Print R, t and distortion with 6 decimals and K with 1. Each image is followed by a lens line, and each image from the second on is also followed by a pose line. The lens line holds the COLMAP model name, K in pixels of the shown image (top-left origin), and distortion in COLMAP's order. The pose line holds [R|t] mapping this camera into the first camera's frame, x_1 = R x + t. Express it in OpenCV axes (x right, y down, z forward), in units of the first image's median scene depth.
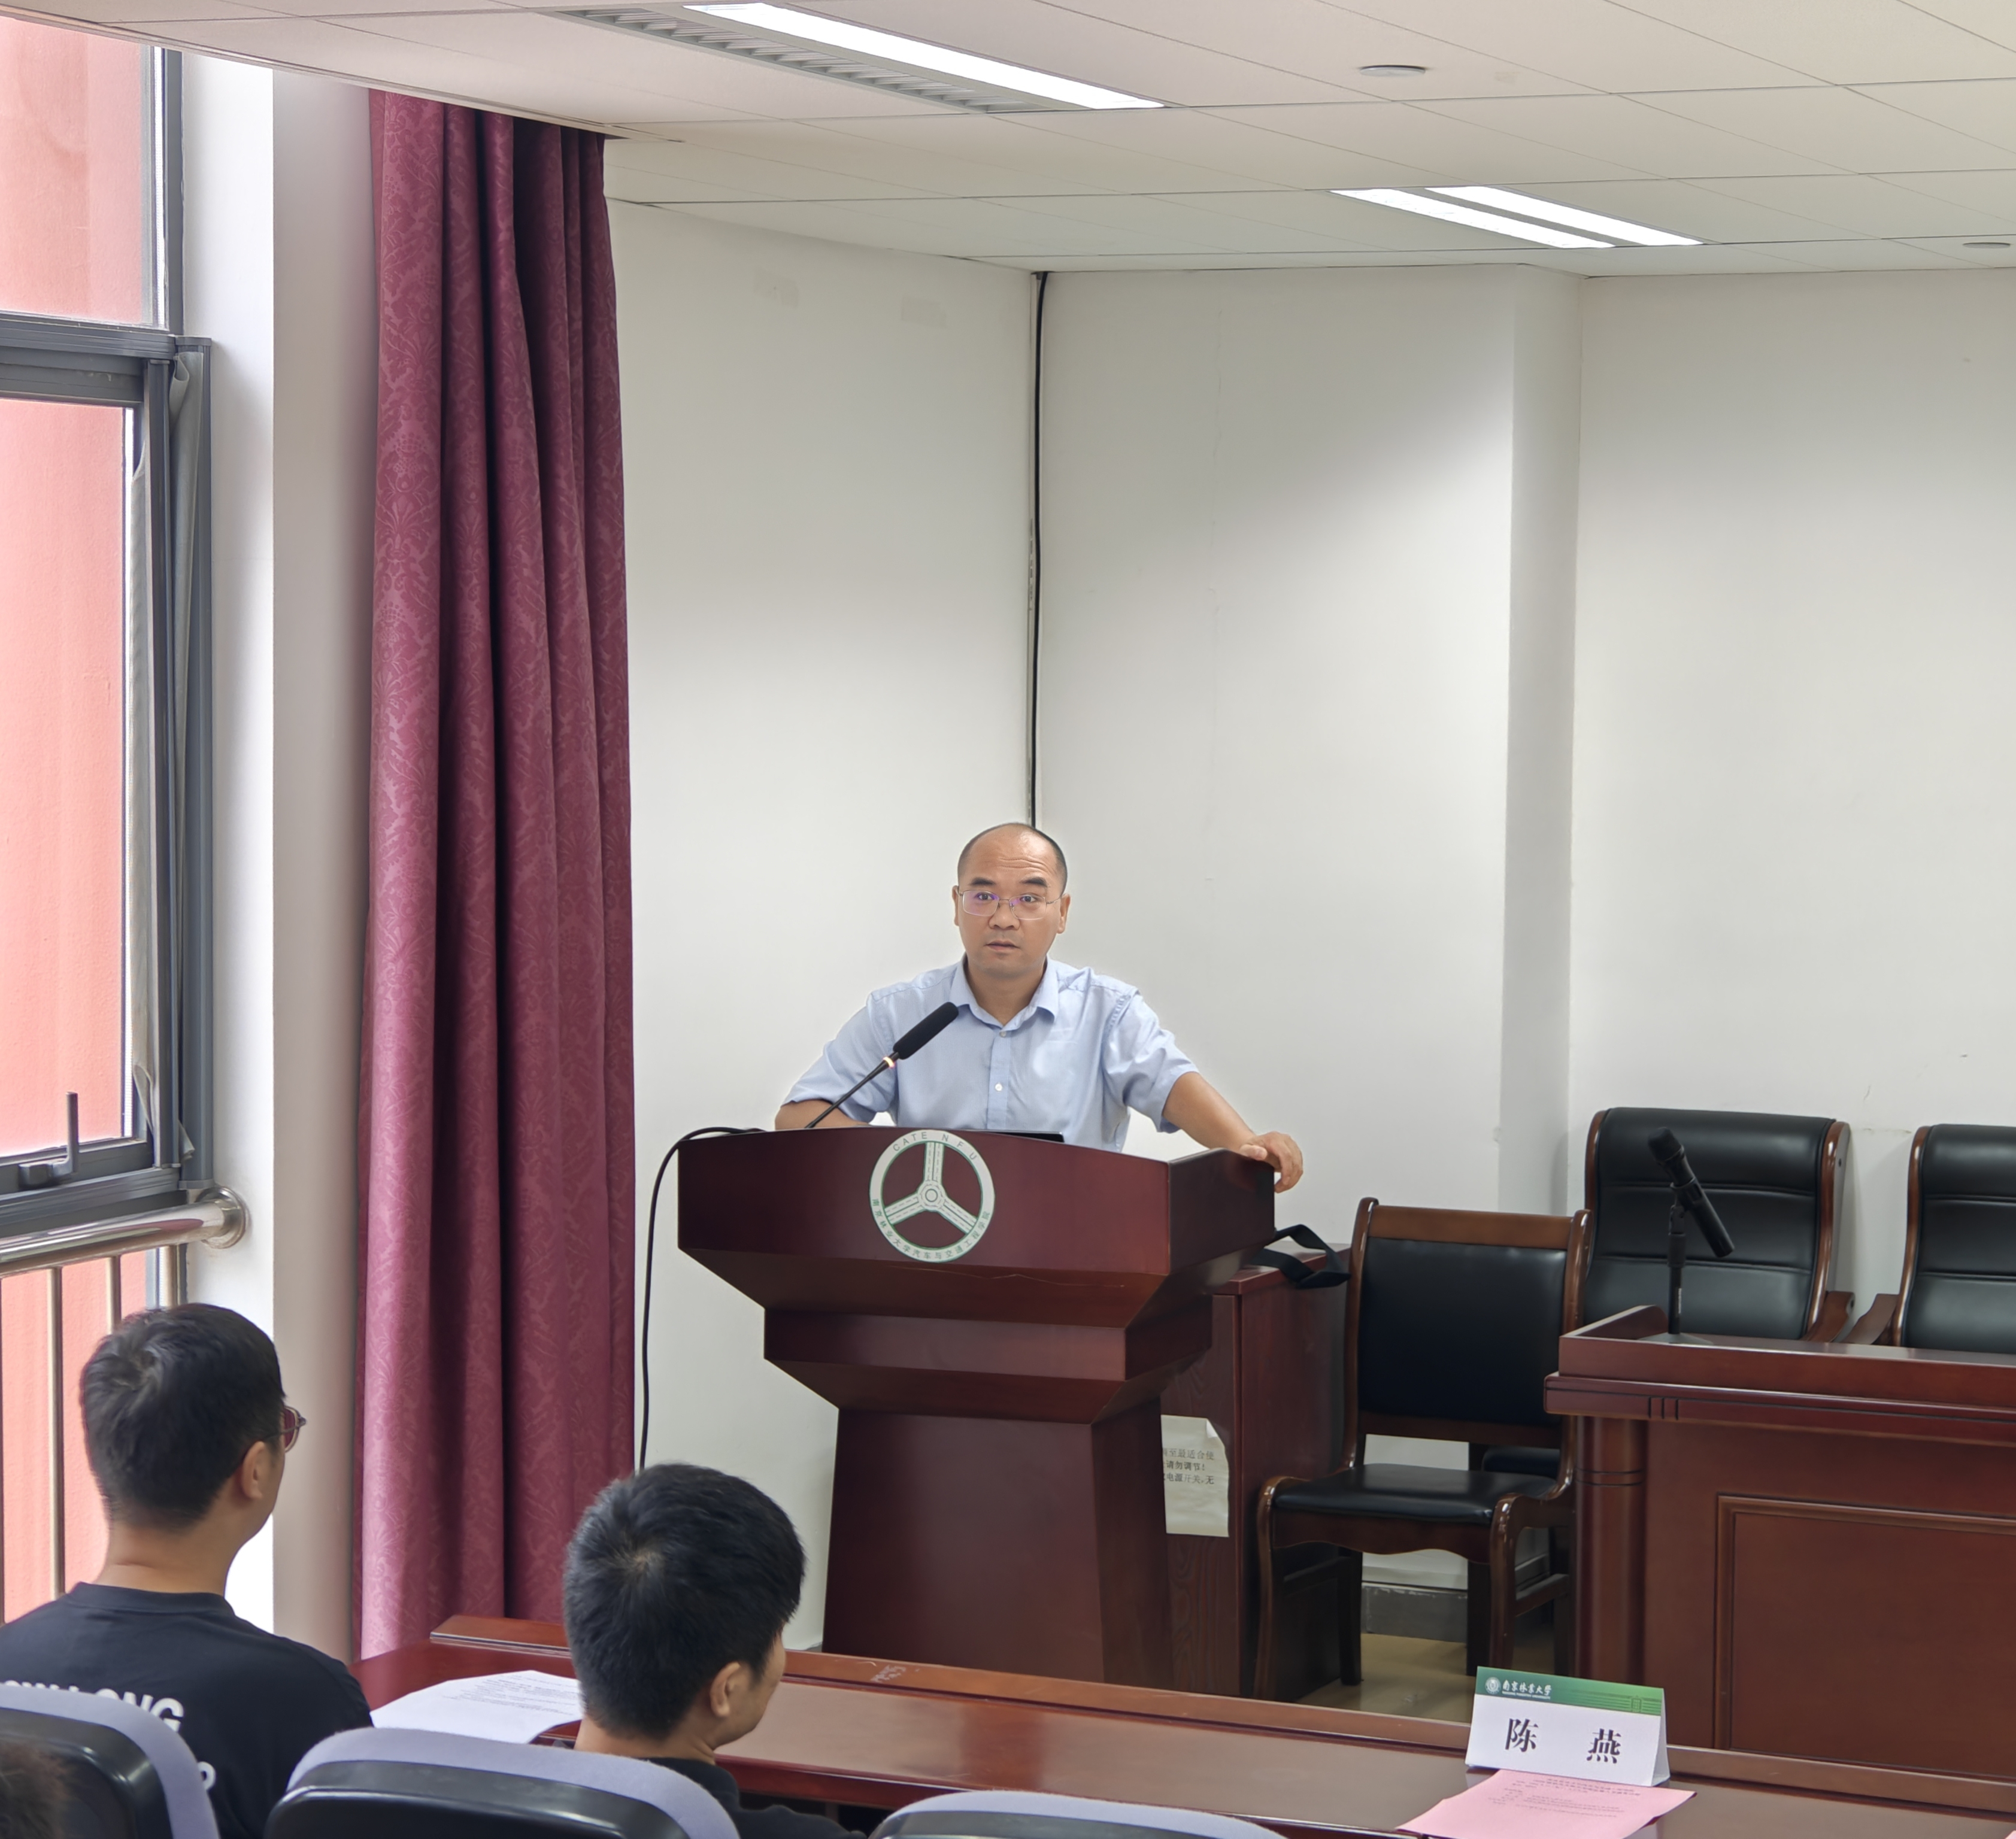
lens RADIAL K [[4986.4, 0, 1244.2], [0, 4986.4, 915.3], [0, 0, 1]] dist [0.139157, -0.110106]
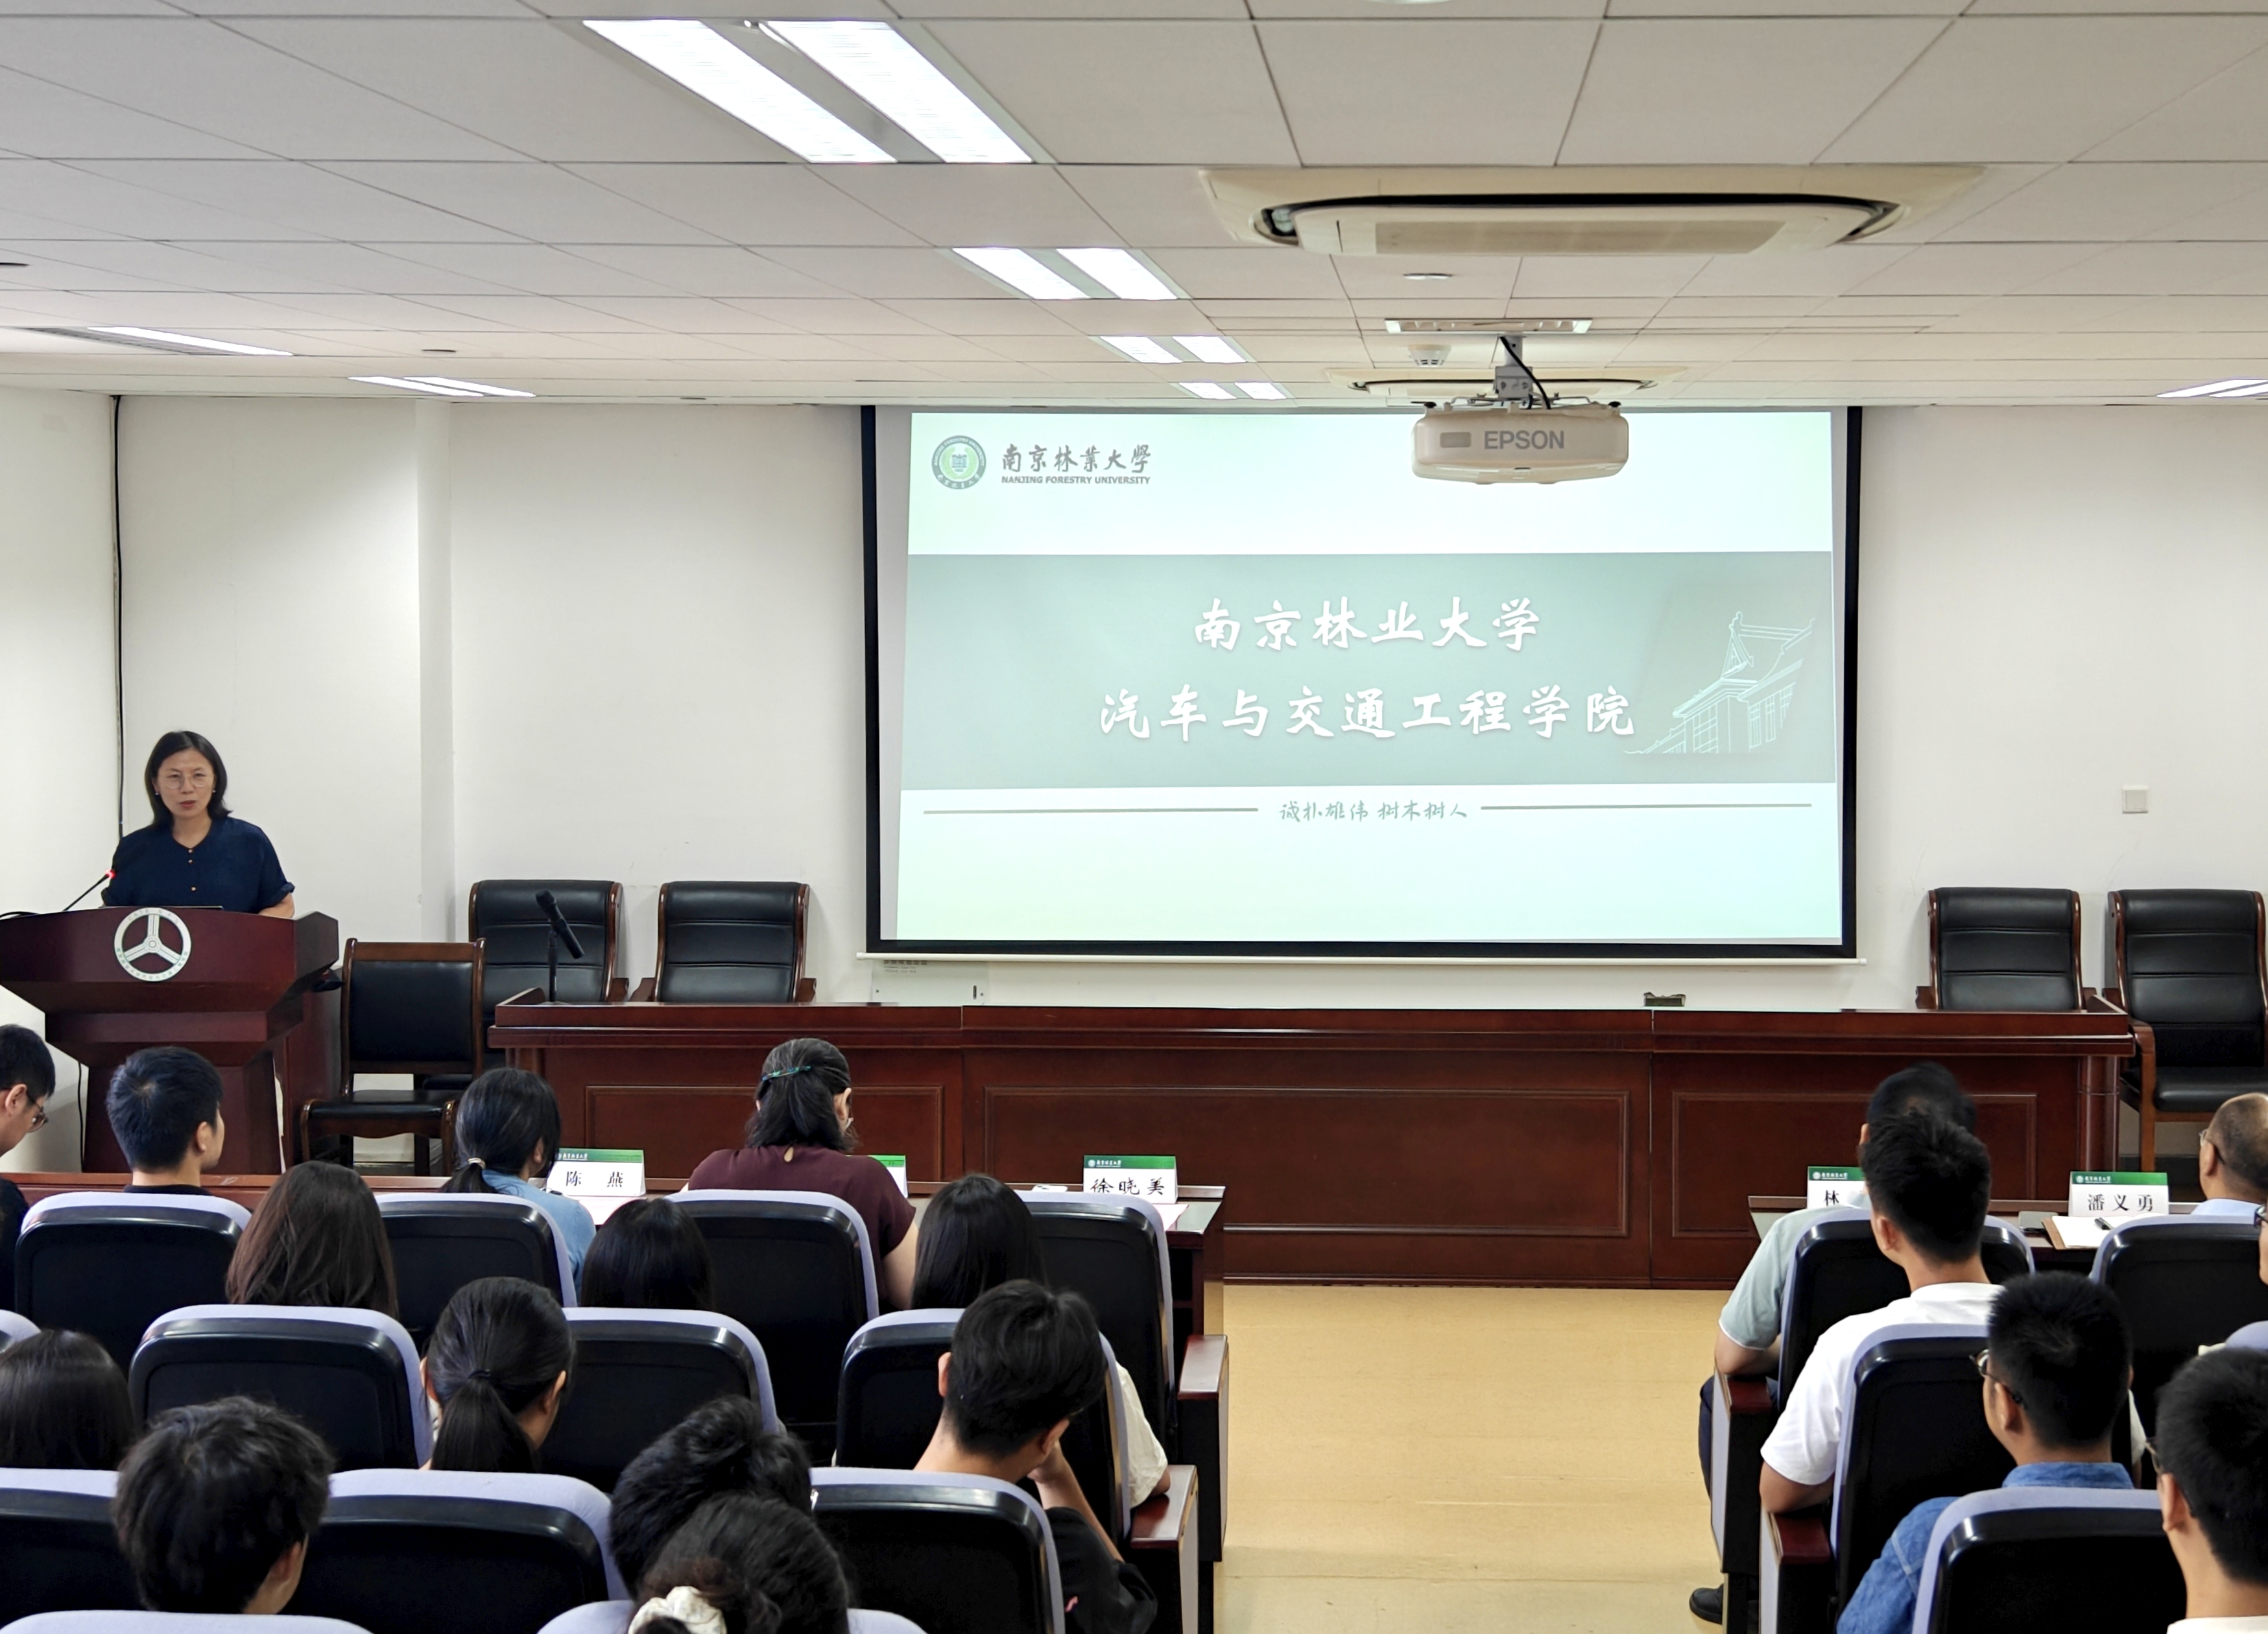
lens RADIAL K [[3553.5, 0, 1211.7], [0, 3553.5, 809.9], [0, 0, 1]] dist [0.199321, -0.039161]
pose [[0.944963, -0.034403, 0.325362, -0.107043], [0.027321, 0.999280, 0.026311, -0.014019], [-0.326033, -0.015974, 0.945223, -0.309667]]
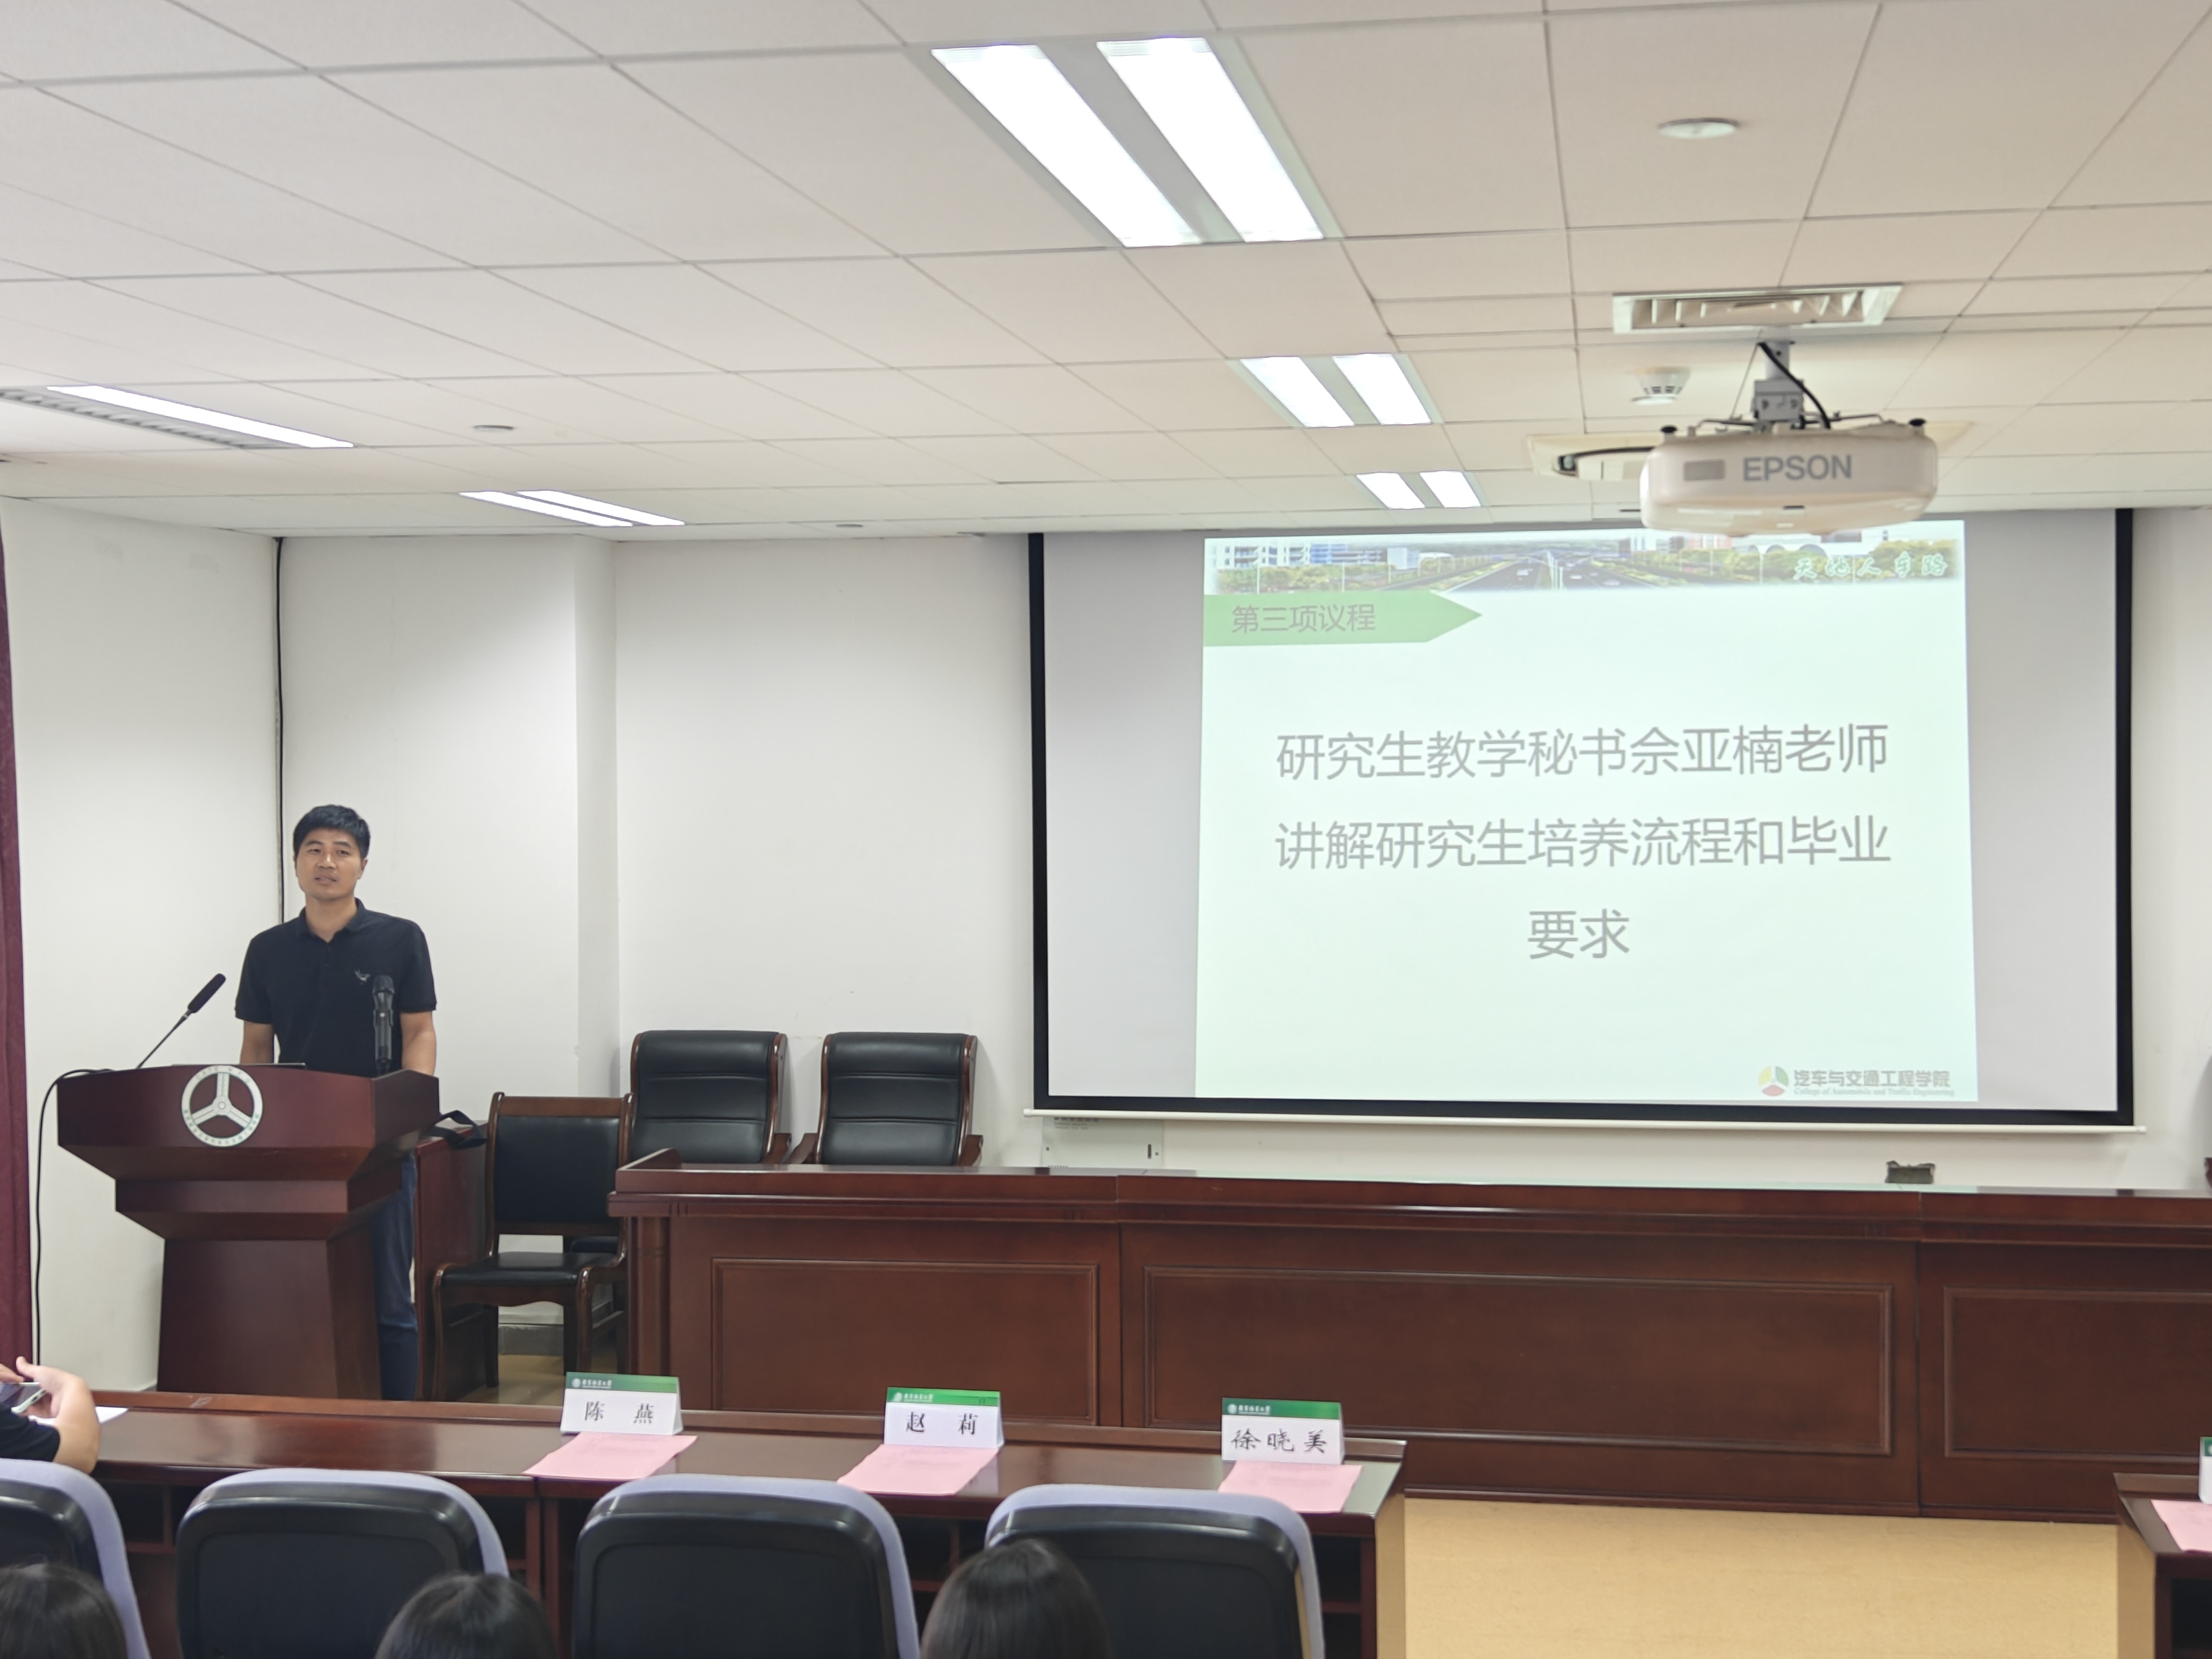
lens RADIAL K [[2962.2, 0, 1092.0], [0, 2962.2, 827.8], [0, 0, 1]] dist [0.193470, -0.568924]
pose [[0.975083, -0.024187, 0.220516, 0.000572], [0.029776, 0.999313, -0.022052, -0.003945], [-0.219831, 0.028069, 0.975134, -0.019380]]
